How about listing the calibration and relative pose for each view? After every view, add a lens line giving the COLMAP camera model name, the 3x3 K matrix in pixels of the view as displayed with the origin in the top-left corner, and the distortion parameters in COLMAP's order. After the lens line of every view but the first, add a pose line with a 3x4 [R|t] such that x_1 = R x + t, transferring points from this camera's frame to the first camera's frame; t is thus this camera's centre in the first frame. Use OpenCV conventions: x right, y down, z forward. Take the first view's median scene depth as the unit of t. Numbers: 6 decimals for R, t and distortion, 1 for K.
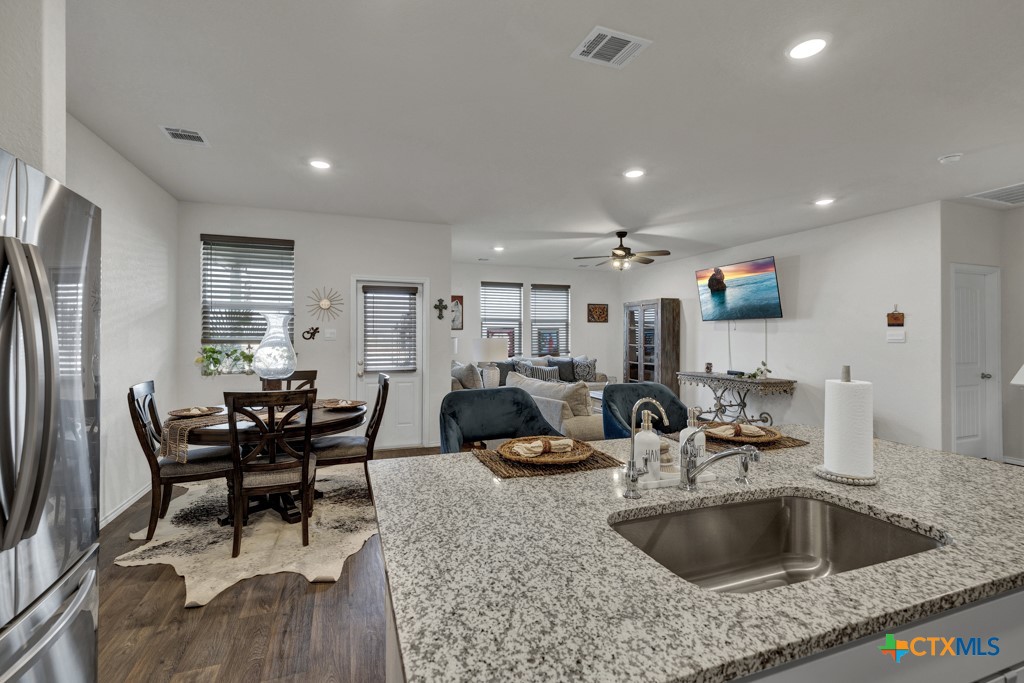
lens RADIAL K [[435.9, 0, 507.9], [0, 435.9, 332.3], [0, 0, 1]] dist [-0.001983, 0.001705]
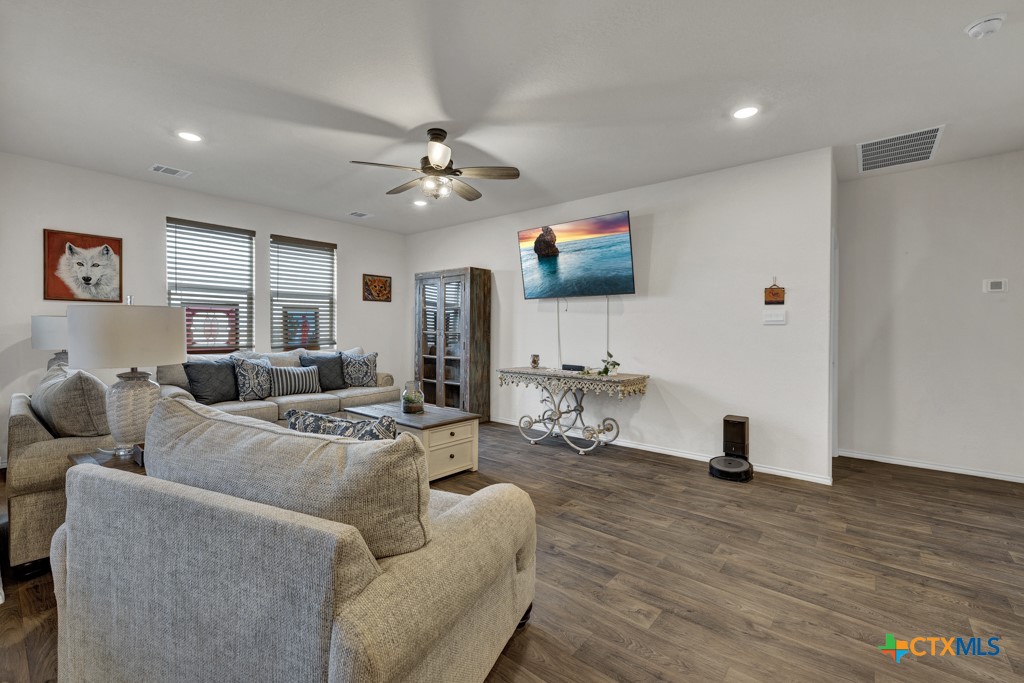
lens RADIAL K [[435.9, 0, 504.6], [0, 435.9, 332.3], [0, 0, 1]] dist [-0.001983, 0.001705]
pose [[0.867191, 0.000987, 0.497974, 0.052845], [-0.010255, 0.999821, 0.015878, 0.024920], [-0.497870, -0.018876, 0.867046, 0.463263]]
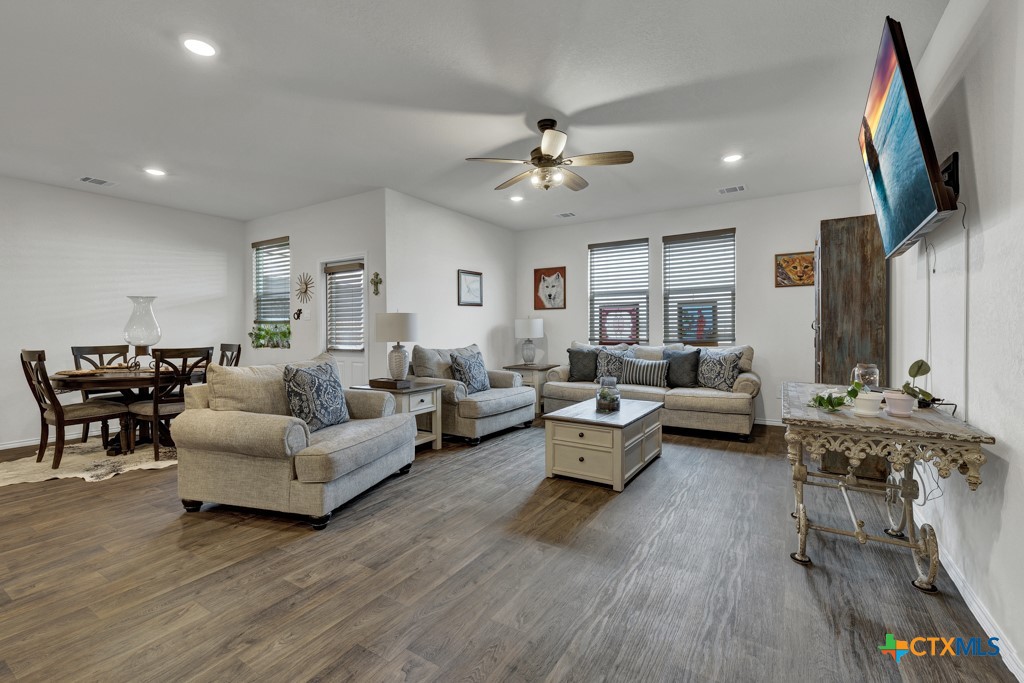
lens RADIAL K [[450.3, 0, 502.3], [0, 450.3, 329.5], [0, 0, 1]] dist [0.000842, 0.001149]
pose [[0.610949, -0.005884, -0.791648, 0.711505], [0.015065, 0.999878, 0.004194, 0.039659], [0.791527, -0.014489, 0.610963, 0.601352]]
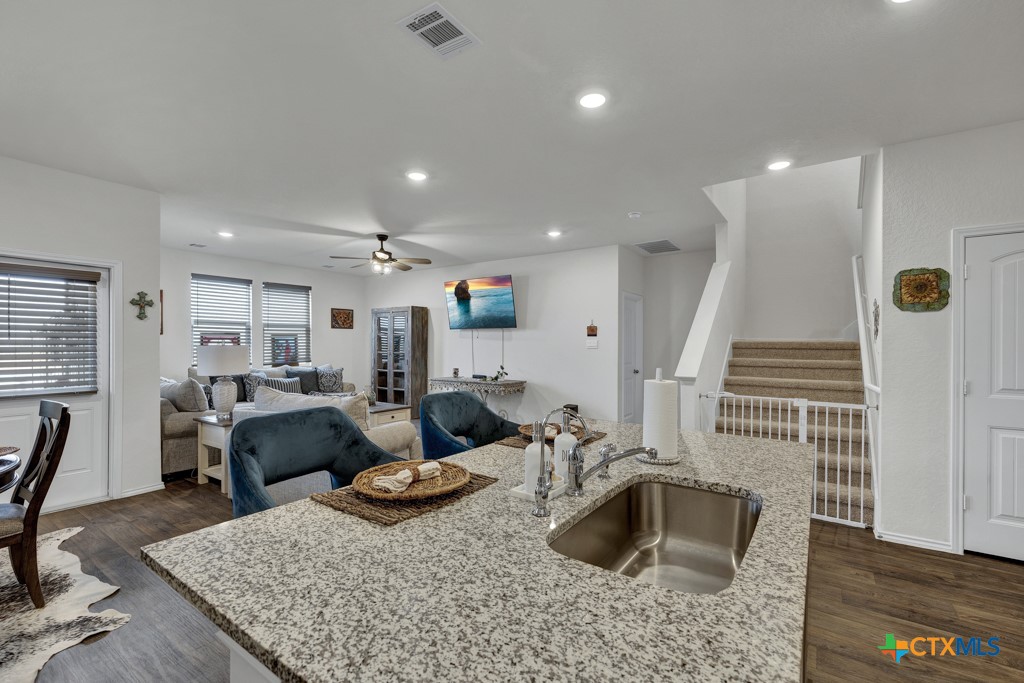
lens RADIAL K [[435.9, 0, 501.8], [0, 435.9, 344.1], [0, 0, 1]] dist [-0.001983, 0.001705]
pose [[0.825988, 0.000599, 0.563687, -0.064375], [-0.006647, 0.999940, 0.008677, 0.000423], [-0.563648, -0.010914, 0.825943, 0.055918]]
